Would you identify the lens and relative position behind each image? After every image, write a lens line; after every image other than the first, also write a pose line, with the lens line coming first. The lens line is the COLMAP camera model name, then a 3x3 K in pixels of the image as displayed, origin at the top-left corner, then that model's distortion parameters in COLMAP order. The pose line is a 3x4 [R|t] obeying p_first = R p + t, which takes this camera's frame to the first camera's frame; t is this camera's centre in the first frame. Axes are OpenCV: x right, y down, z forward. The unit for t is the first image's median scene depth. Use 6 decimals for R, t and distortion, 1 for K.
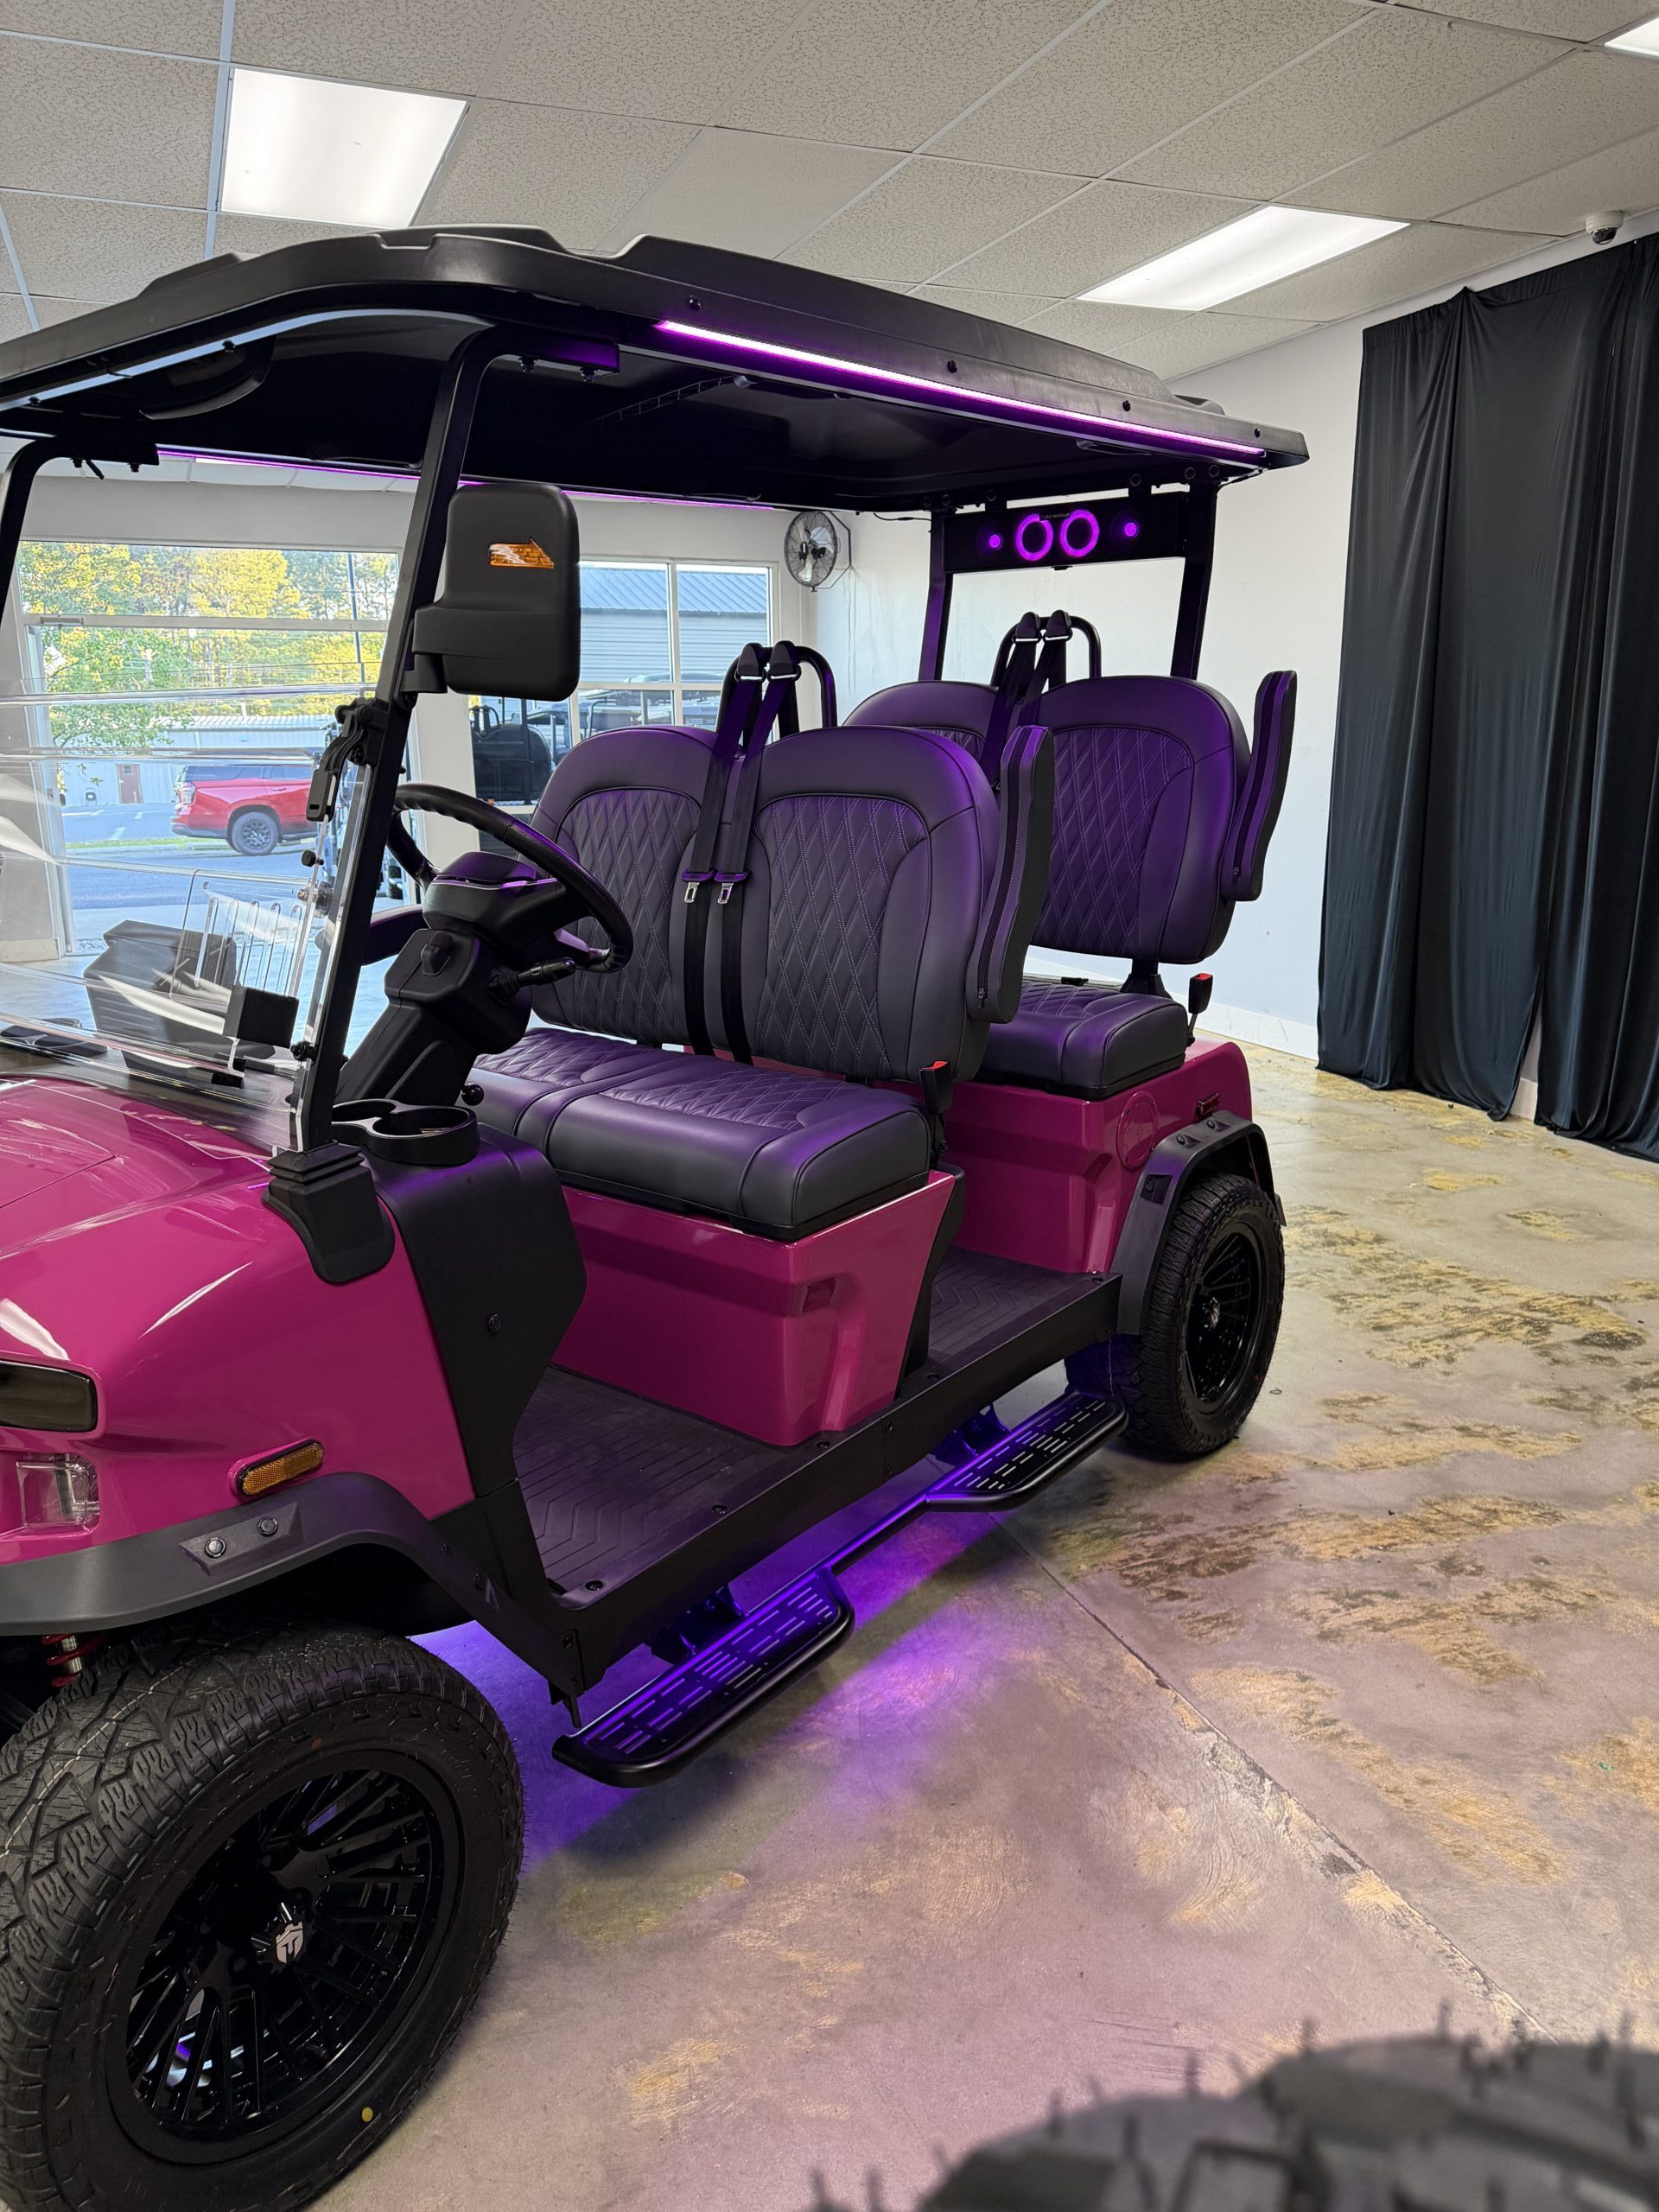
lens RADIAL K [[1486.6, 0, 827.6], [0, 1486.6, 1111.7], [0, 0, 1]] dist [0.007356, -0.025520]
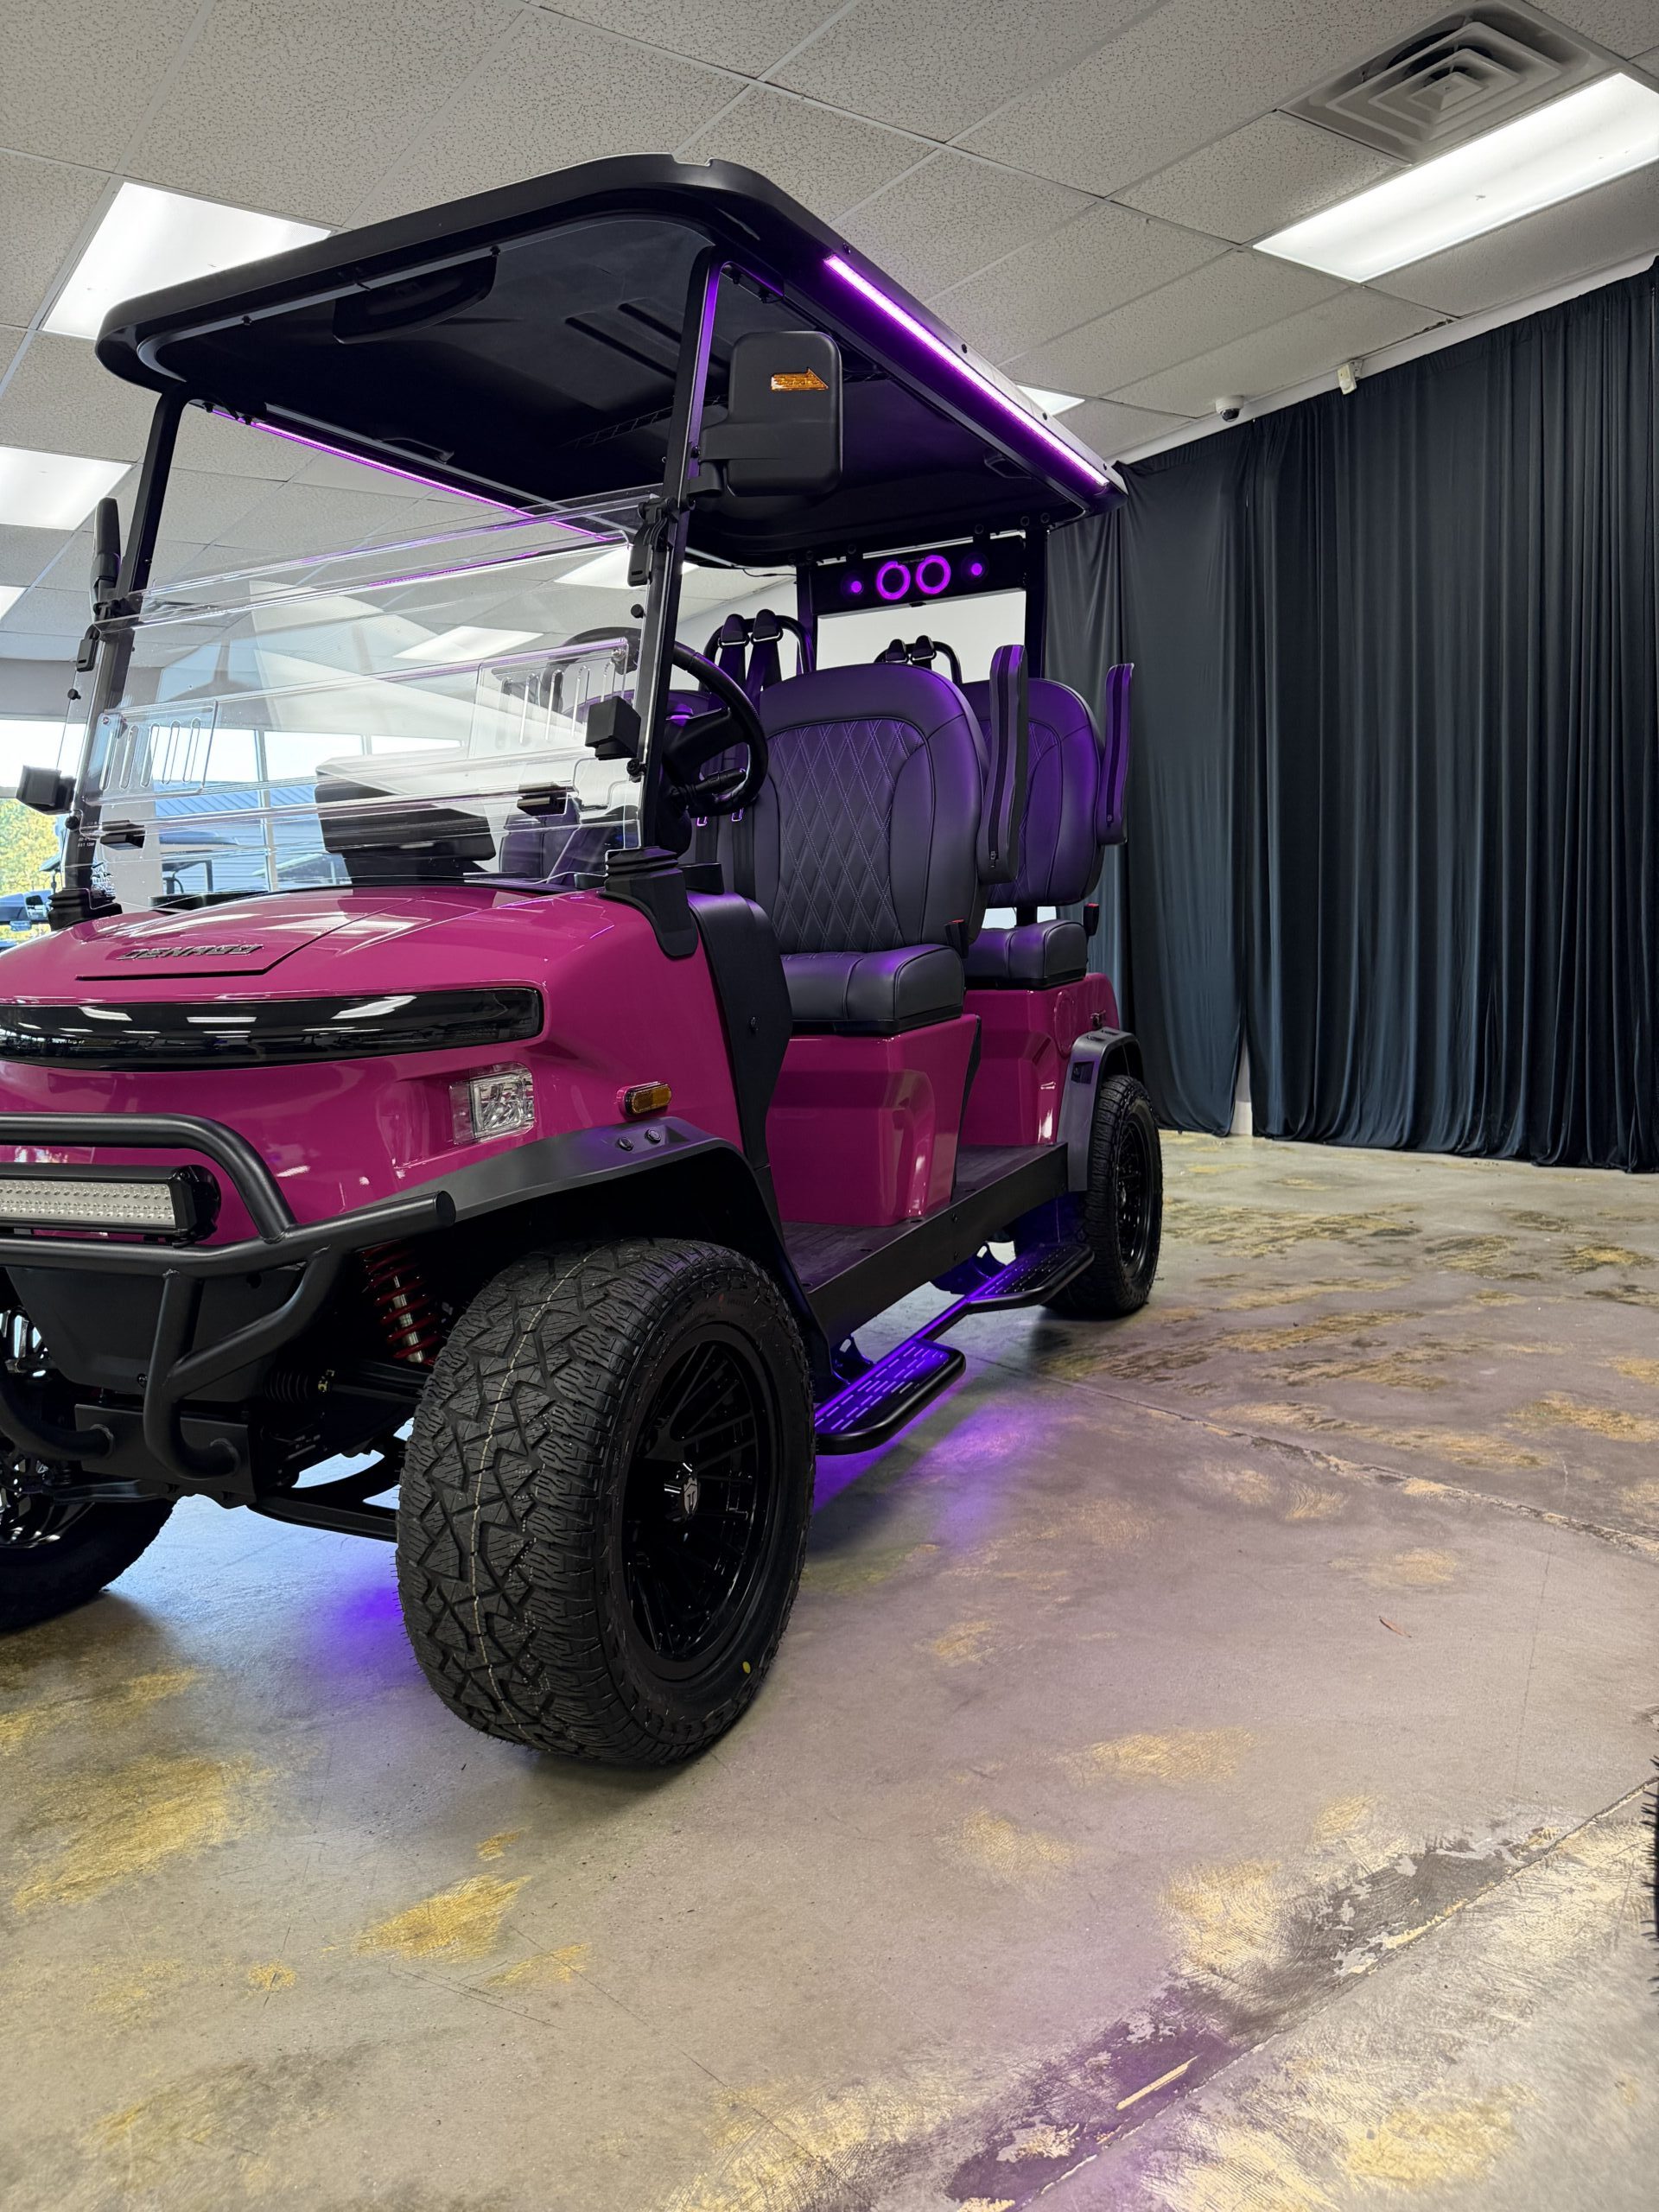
lens RADIAL K [[1486.6, 0, 762.0], [0, 1486.6, 1143.3], [0, 0, 1]] dist [0.007356, -0.025520]
pose [[0.975261, -0.056081, 0.213824, -0.316883], [0.082345, 0.989834, -0.115967, 0.248887], [-0.205147, 0.130705, 0.969964, -0.104603]]
